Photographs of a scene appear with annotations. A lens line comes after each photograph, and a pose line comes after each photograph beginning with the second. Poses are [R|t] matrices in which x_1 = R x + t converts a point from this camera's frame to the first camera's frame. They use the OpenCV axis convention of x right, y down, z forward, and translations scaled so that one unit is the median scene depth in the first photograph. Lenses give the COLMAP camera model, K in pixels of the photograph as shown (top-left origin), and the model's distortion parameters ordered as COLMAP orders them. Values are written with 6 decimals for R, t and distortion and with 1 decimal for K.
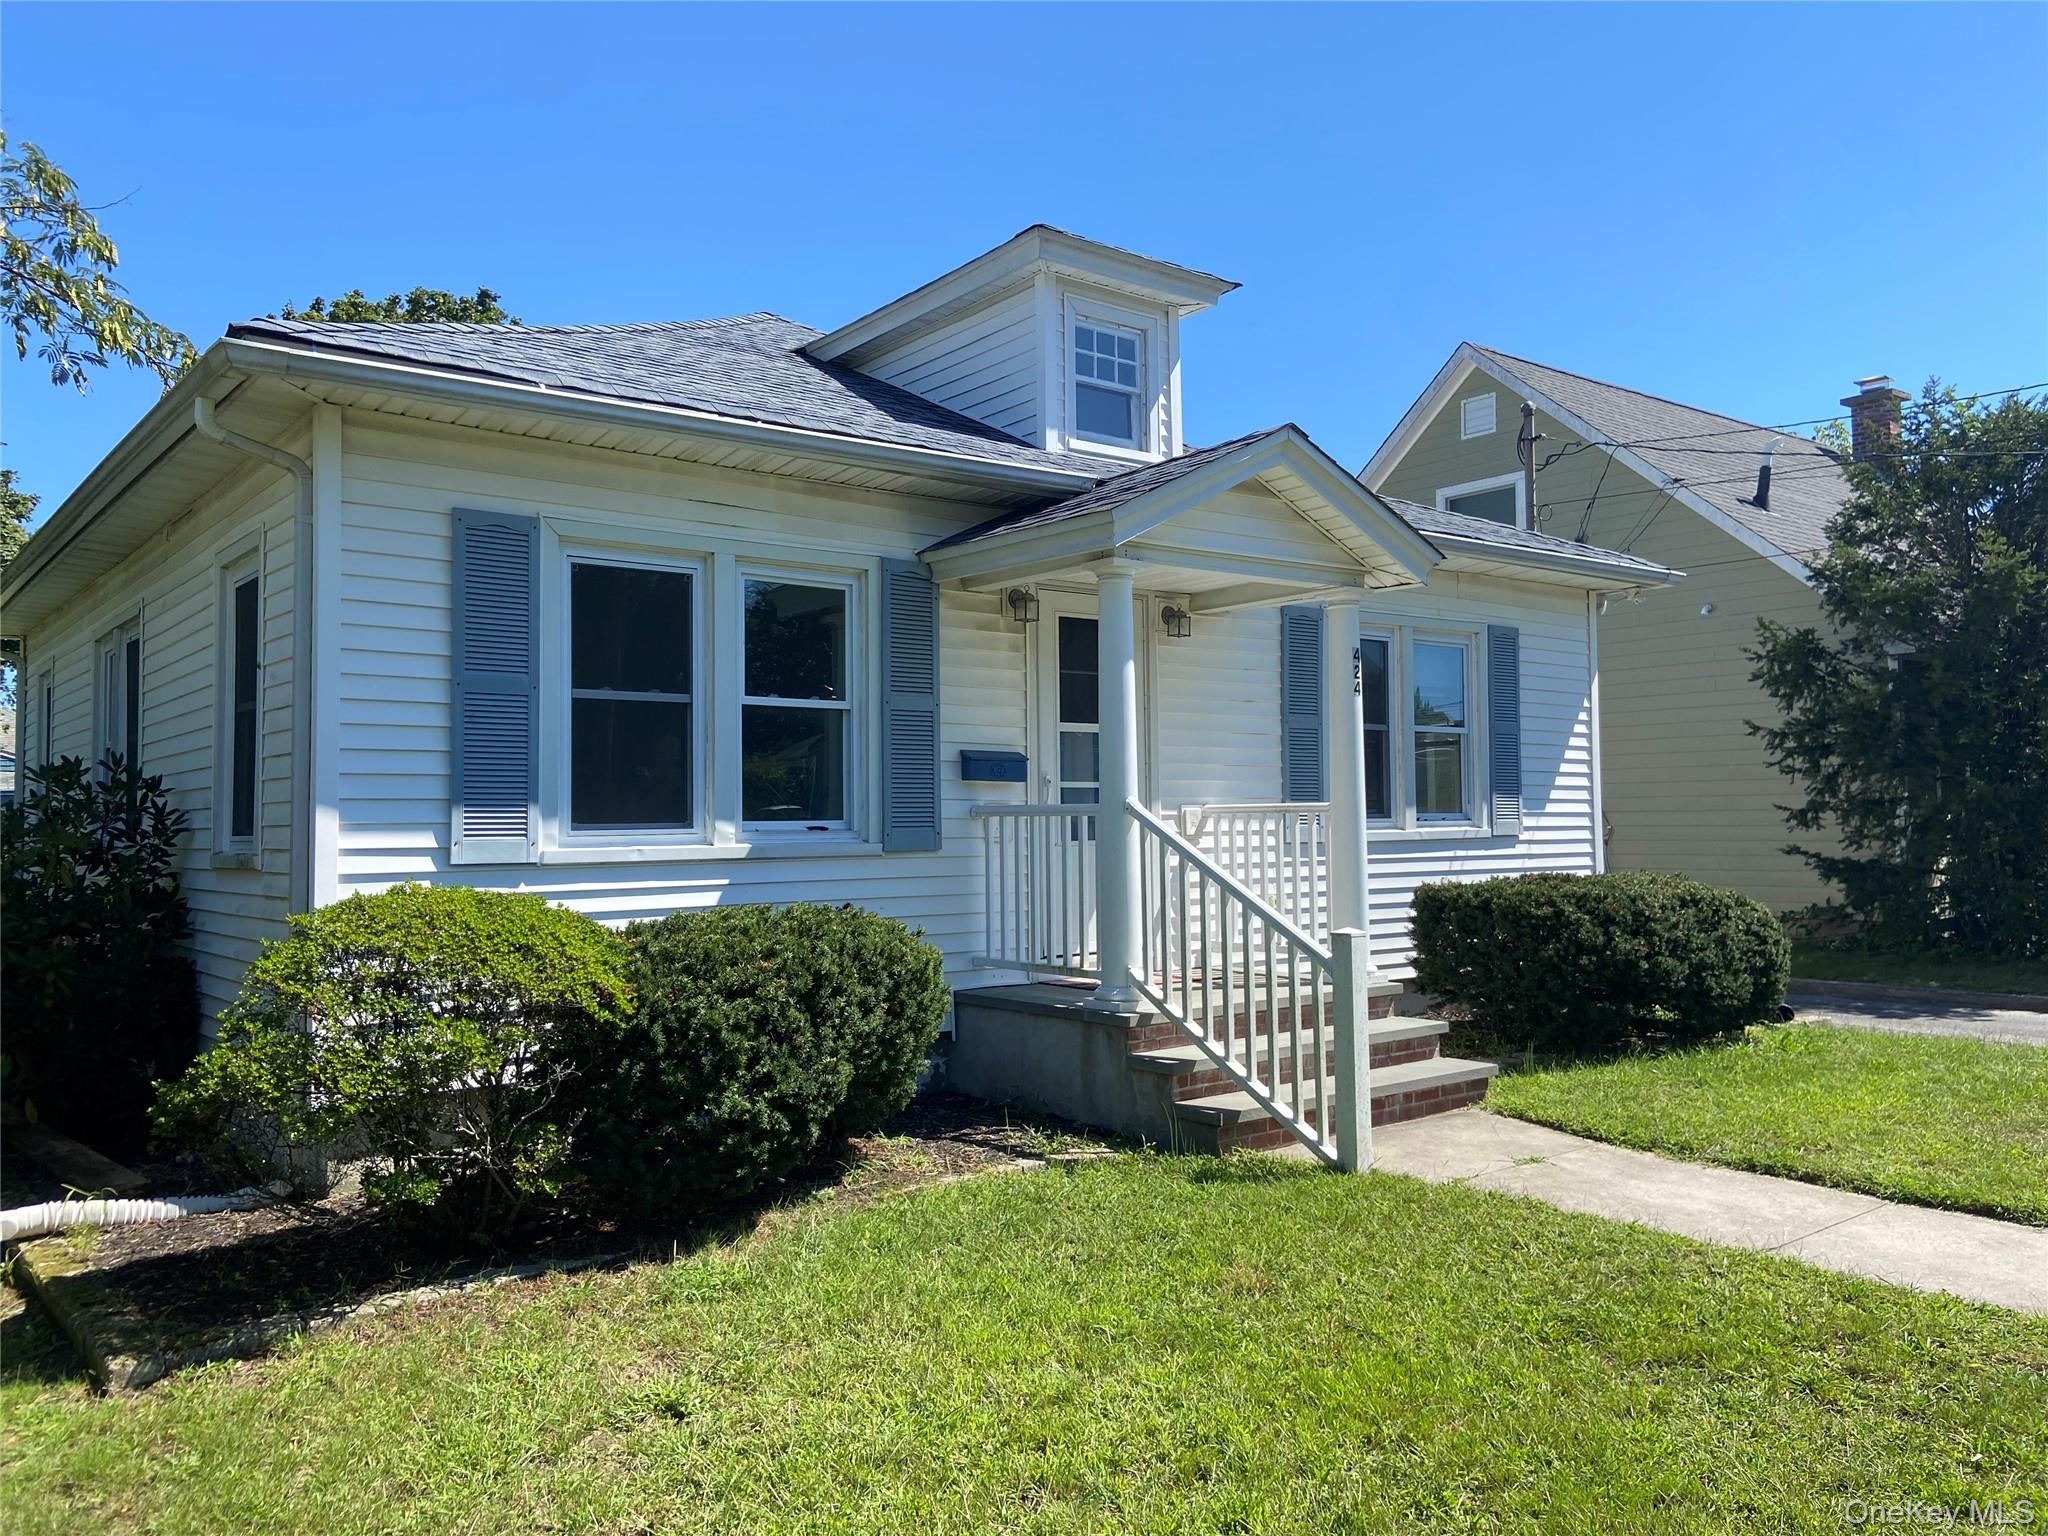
lens RADIAL K [[1536.3, 0, 1032.9], [0, 1536.3, 758.4], [0, 0, 1]] dist [0.136802, -0.185677]
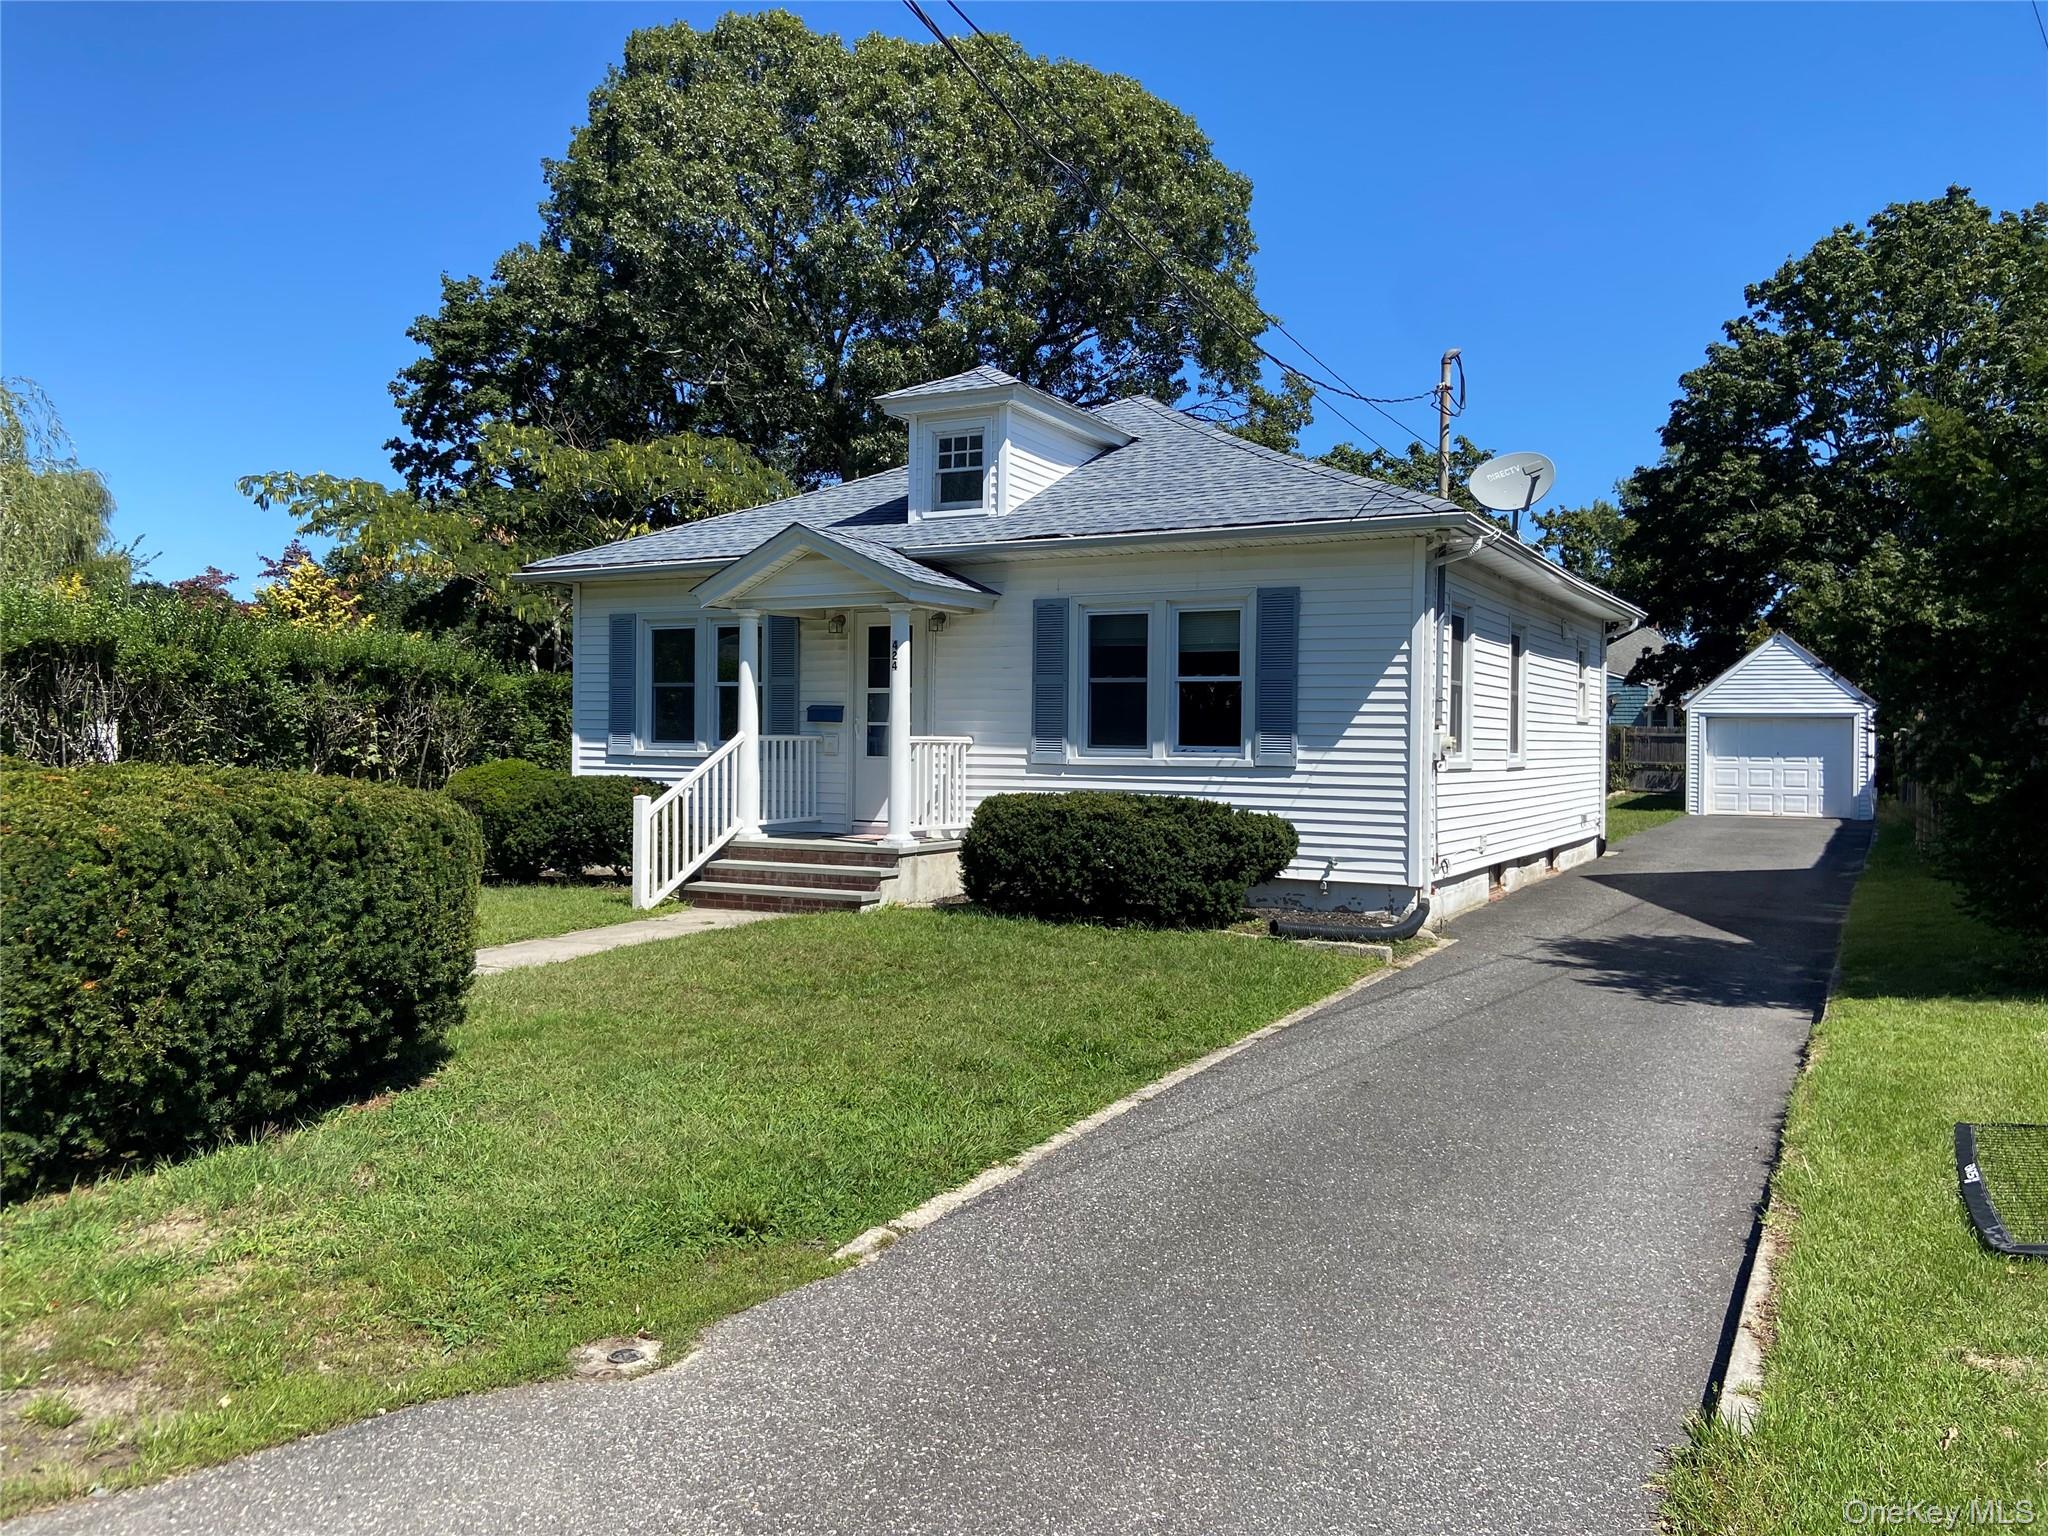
lens RADIAL K [[1536.3, 0, 1032.9], [0, 1536.3, 758.4], [0, 0, 1]] dist [0.136802, -0.185677]
pose [[0.398387, 0.025466, -0.916864, 1.521898], [0.020754, 0.999108, 0.036768, -0.003750], [0.916983, -0.033676, 0.397503, 0.430596]]
